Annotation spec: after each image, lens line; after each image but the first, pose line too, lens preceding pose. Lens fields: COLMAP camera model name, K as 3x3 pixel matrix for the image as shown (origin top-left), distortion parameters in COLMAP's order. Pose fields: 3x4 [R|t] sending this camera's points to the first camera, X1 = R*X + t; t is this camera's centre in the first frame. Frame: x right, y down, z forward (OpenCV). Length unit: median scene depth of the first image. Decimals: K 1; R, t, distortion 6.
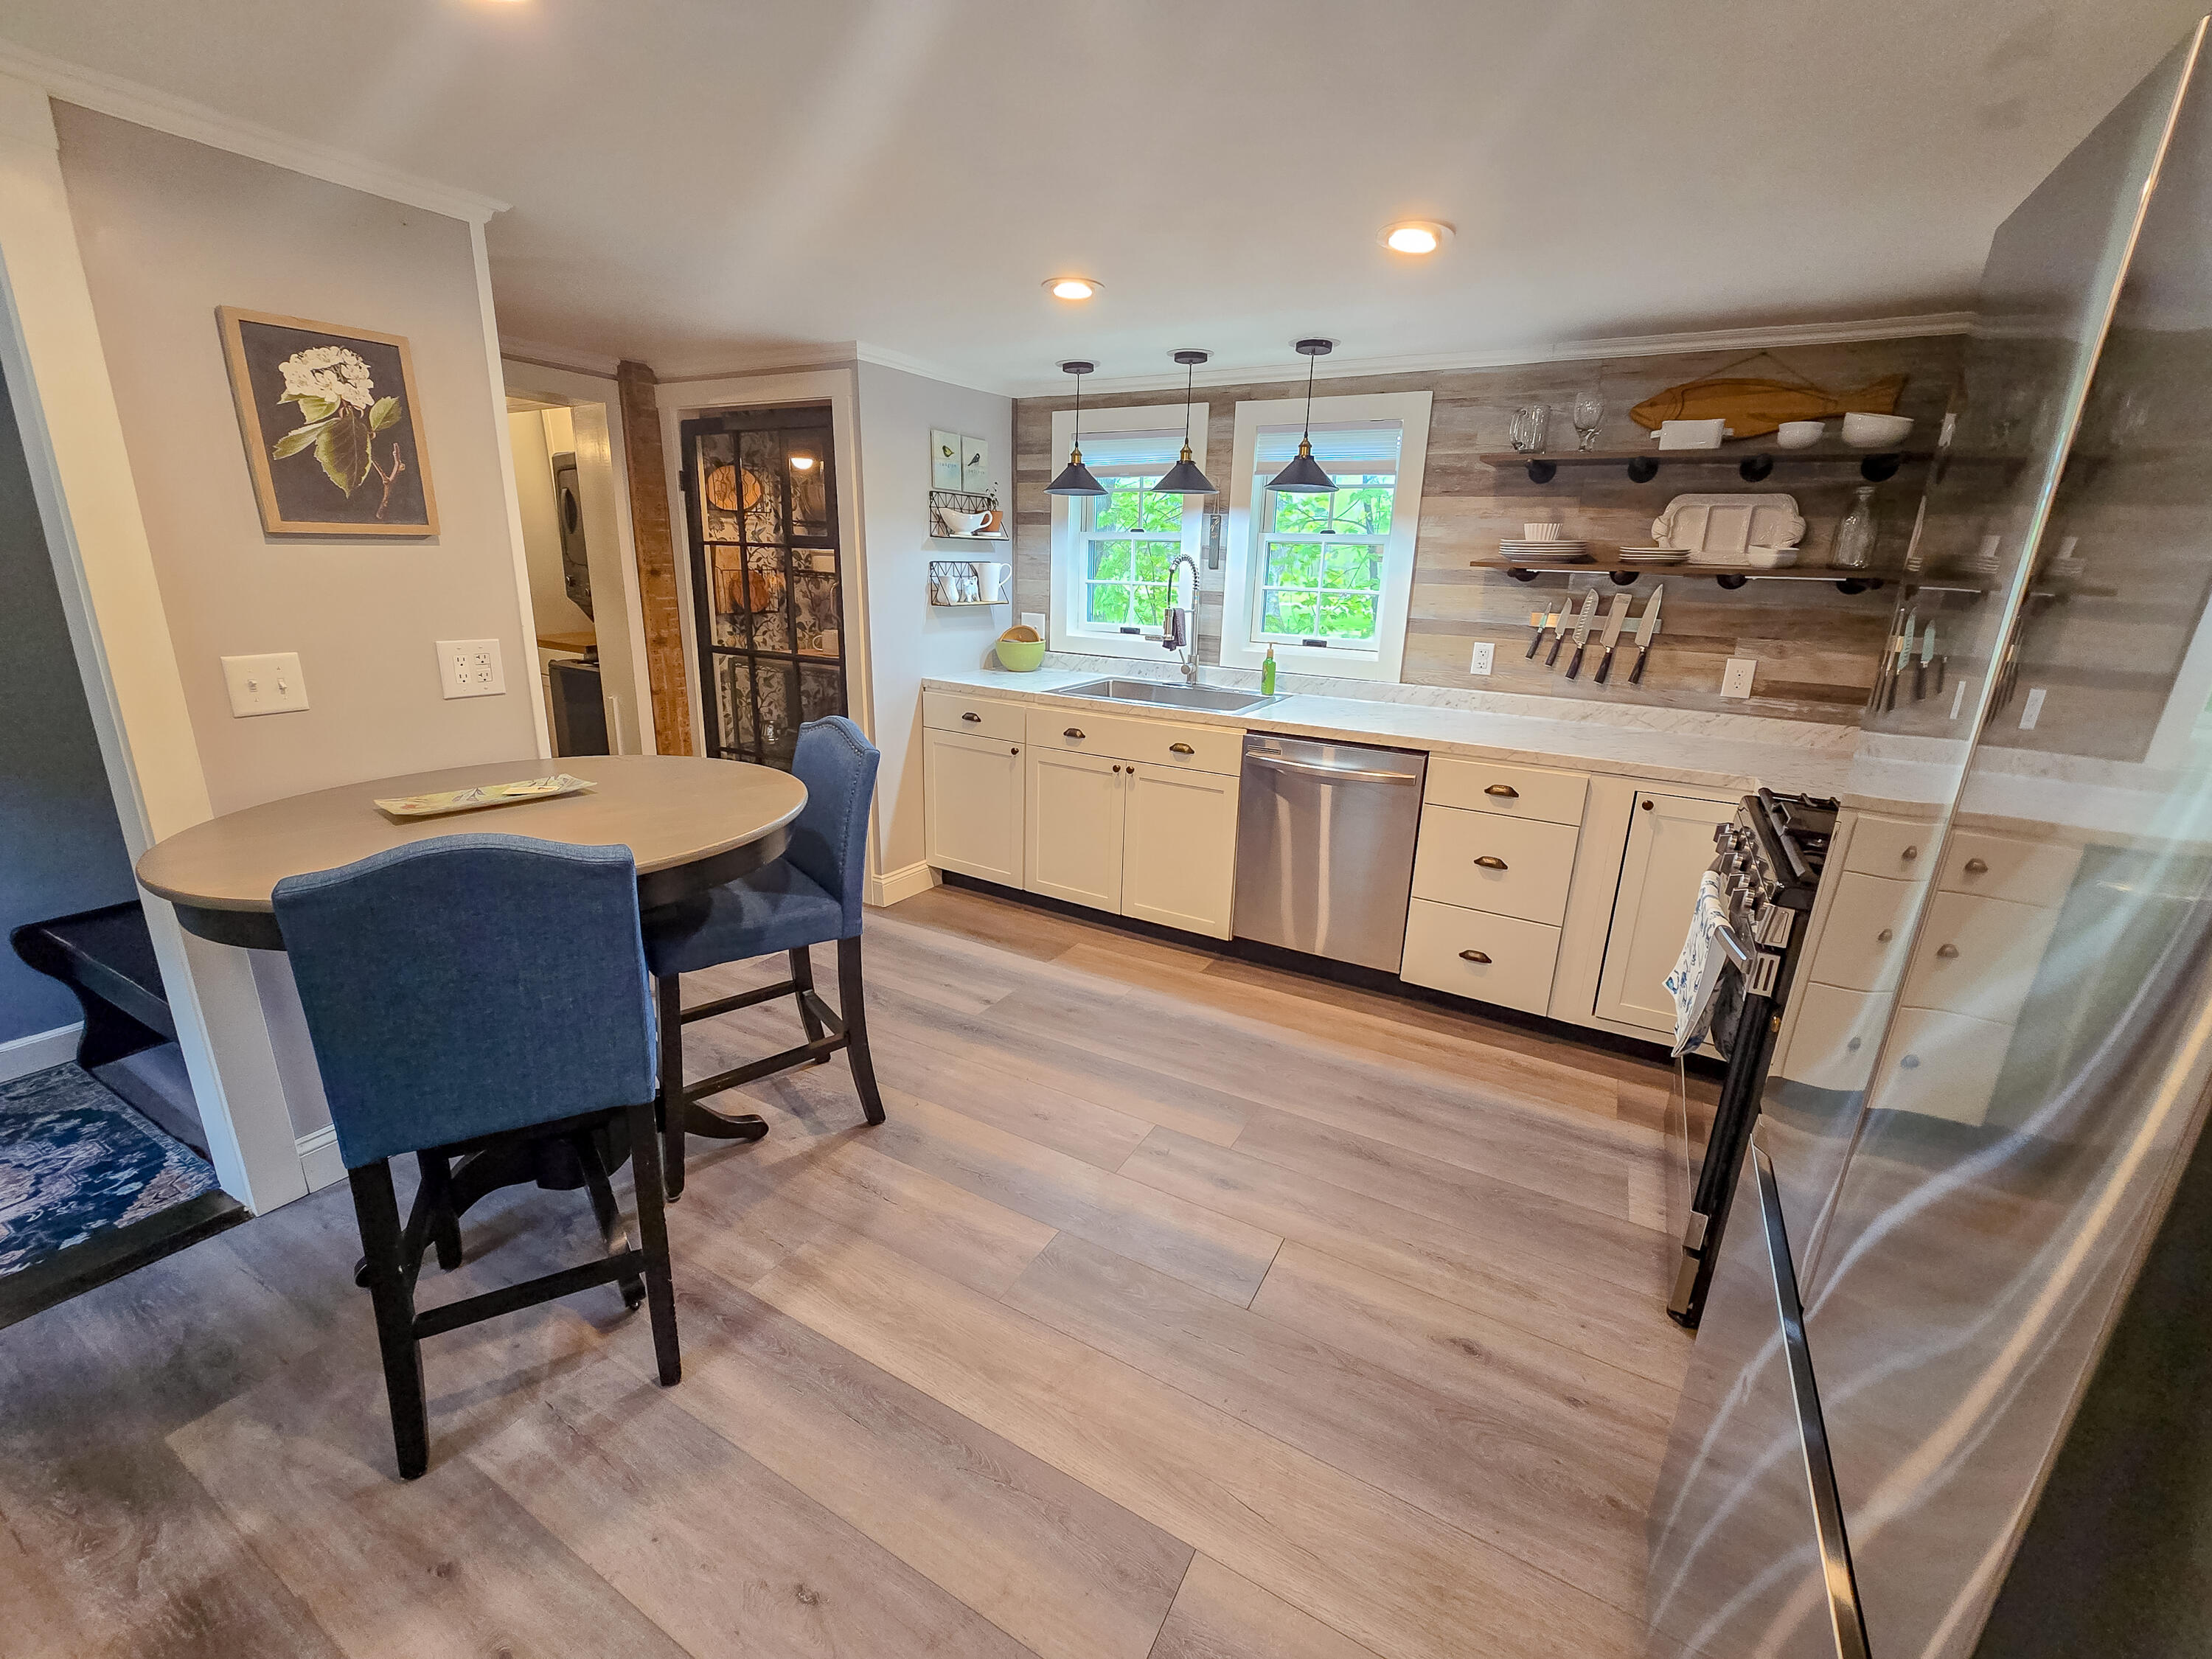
lens RADIAL K [[915.9, 0, 1116.5], [0, 915.9, 808.4], [0, 0, 1]] dist [-0.002817, 0.001408]
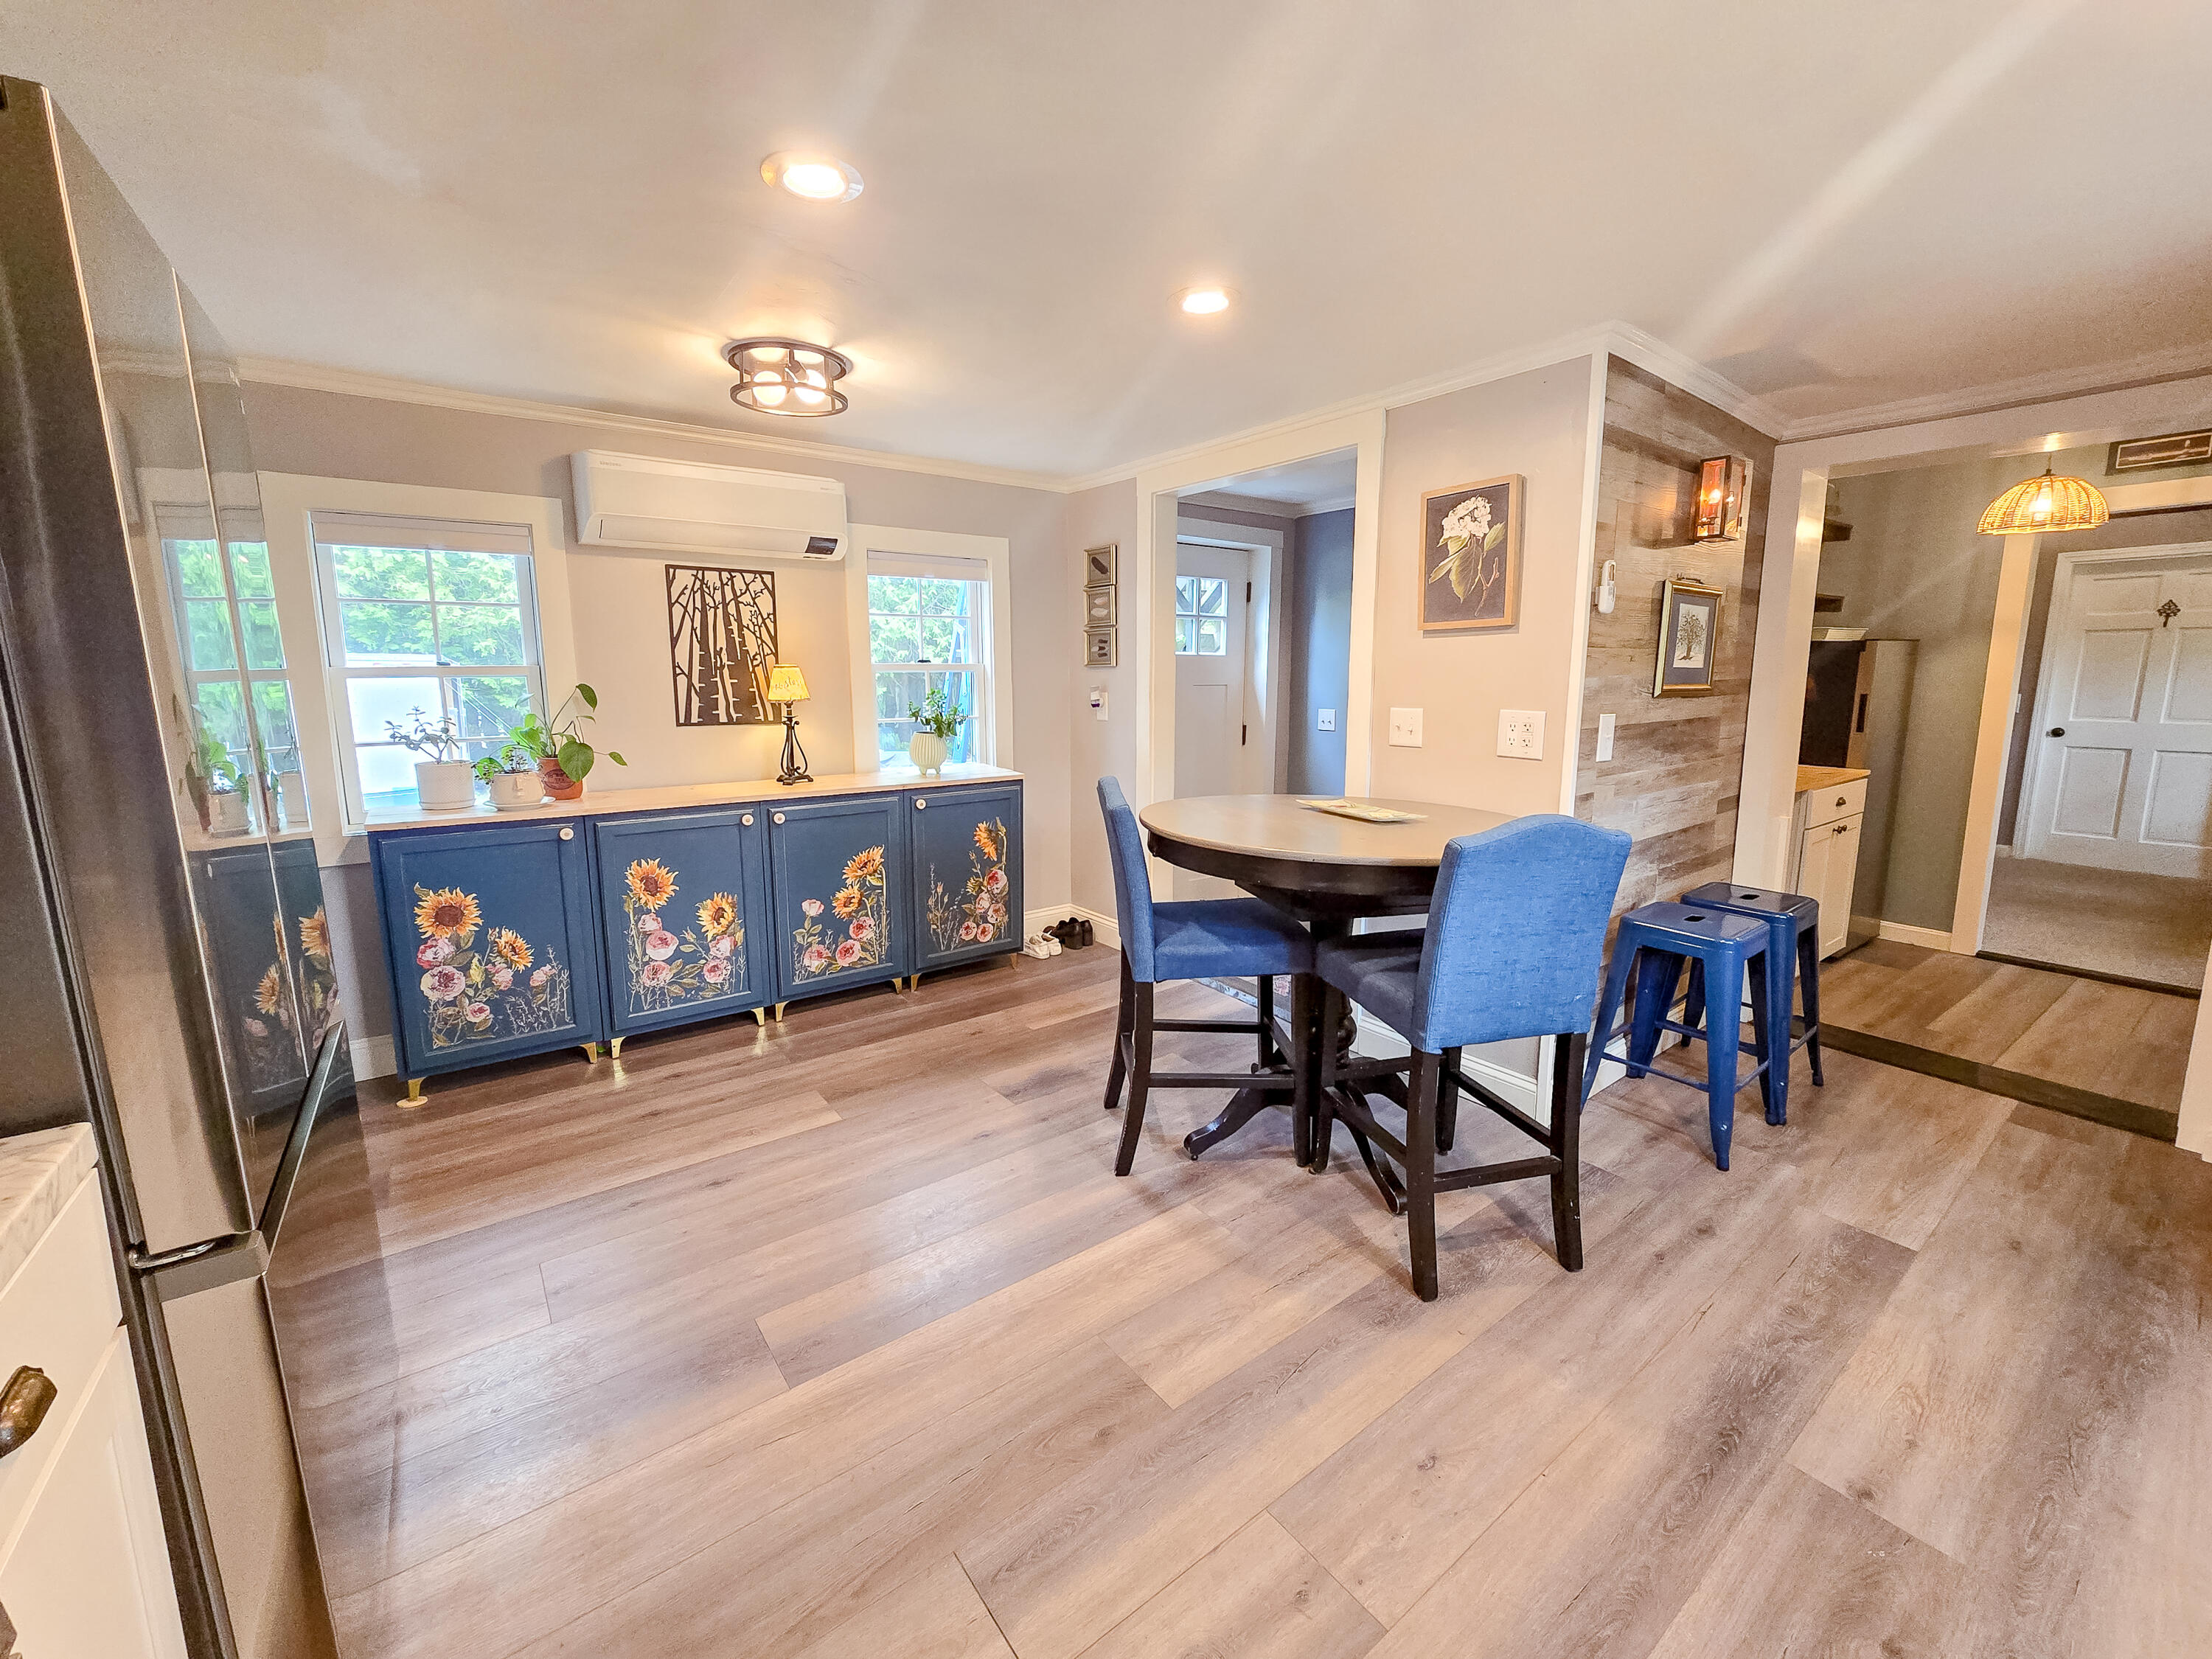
lens RADIAL K [[915.9, 0, 1116.5], [0, 915.9, 811.8], [0, 0, 1]] dist [-0.002817, 0.001408]
pose [[-0.412561, 0.108003, -0.904505, 0.681750], [-0.250722, 0.941132, 0.226736, -0.225313], [0.875746, 0.320321, -0.361196, 1.152366]]
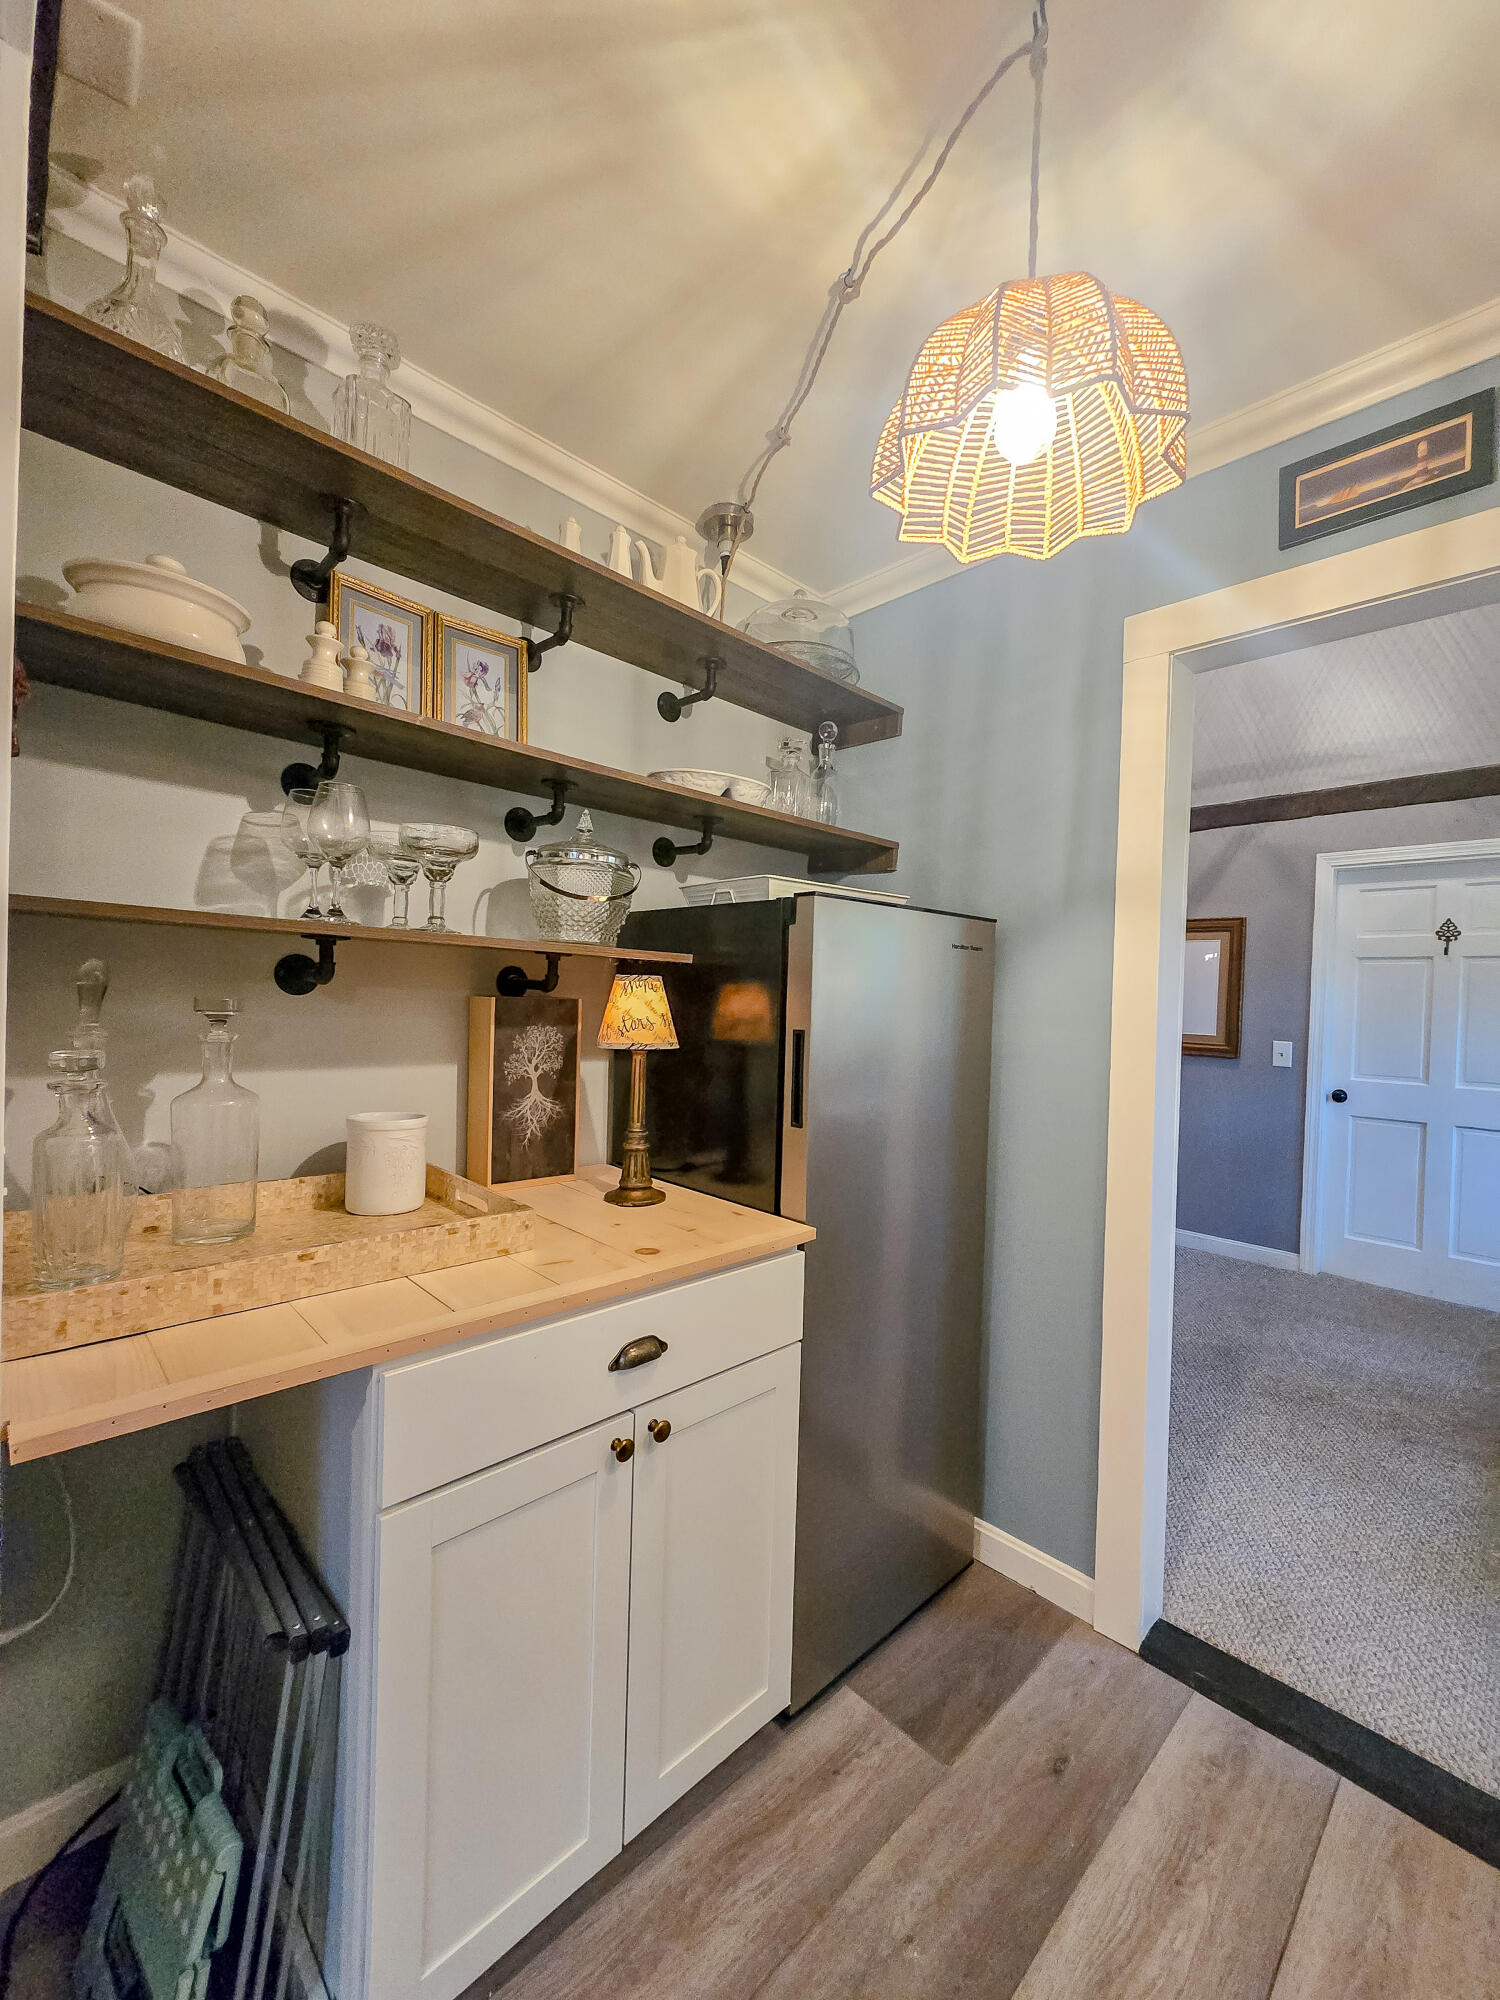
lens RADIAL K [[828.2, 0, 804.4], [0, 828.2, 1025.2], [0, 0, 1]] dist [-0.002817, 0.001408]
pose [[-0.247582, -0.019447, -0.968672, -1.084372], [-0.288316, 0.955983, 0.054498, -0.463007], [0.924974, 0.292776, -0.242291, 1.931474]]
